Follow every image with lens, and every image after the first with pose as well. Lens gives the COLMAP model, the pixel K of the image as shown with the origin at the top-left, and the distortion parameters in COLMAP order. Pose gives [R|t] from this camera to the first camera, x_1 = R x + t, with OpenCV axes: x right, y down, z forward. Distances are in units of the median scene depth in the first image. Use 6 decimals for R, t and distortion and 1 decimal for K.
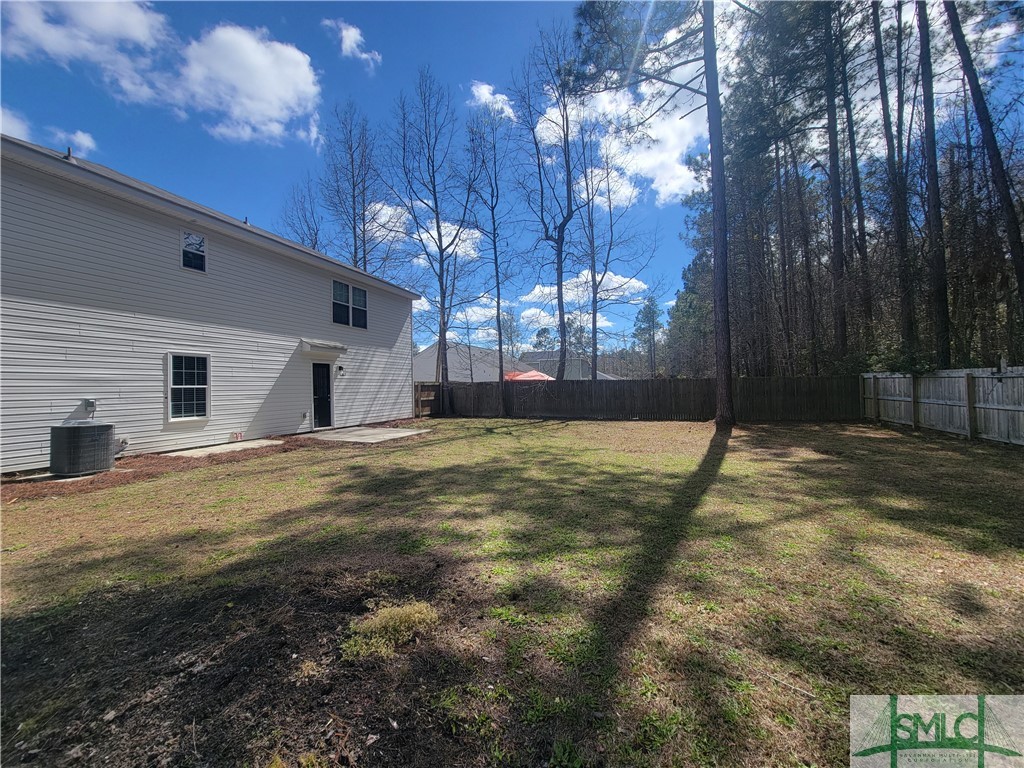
lens RADIAL K [[416.1, 0, 512.0], [0, 416.1, 384.0], [0, 0, 1]] dist [-0.002129, -0.000171]
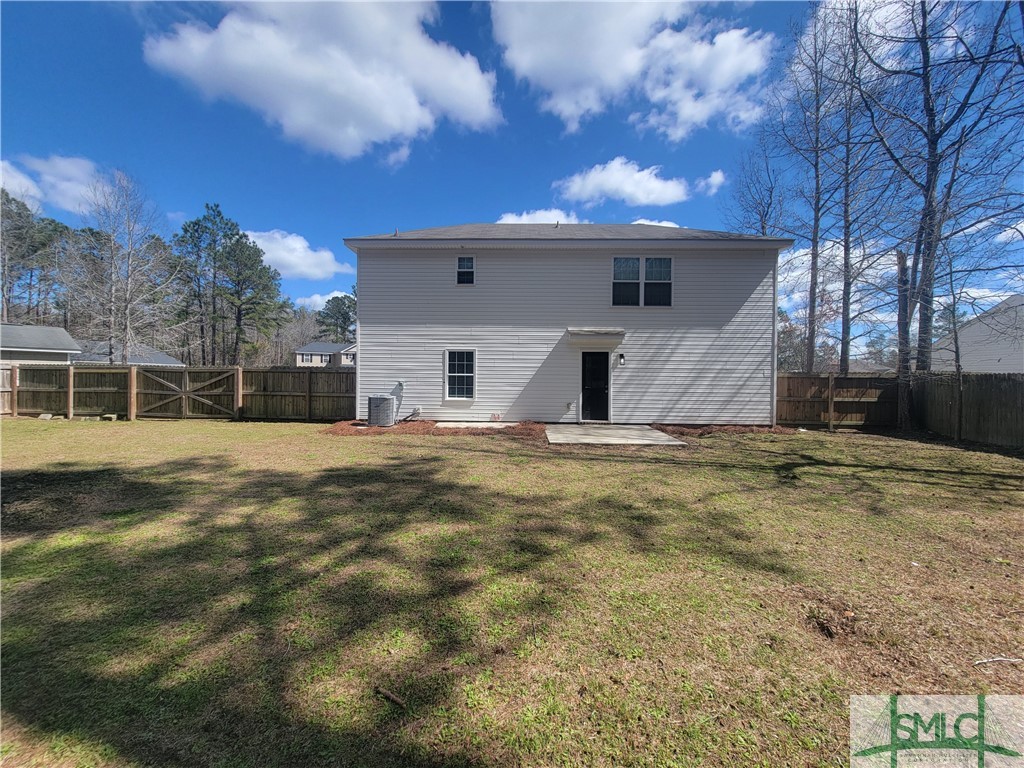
lens RADIAL K [[416.1, 0, 512.0], [0, 416.1, 384.0], [0, 0, 1]] dist [-0.002129, -0.000171]
pose [[0.300481, 0.036831, -0.953076, 0.499427], [-0.009636, 0.999320, 0.035580, -0.011595], [0.953739, -0.001507, 0.300632, 0.712050]]
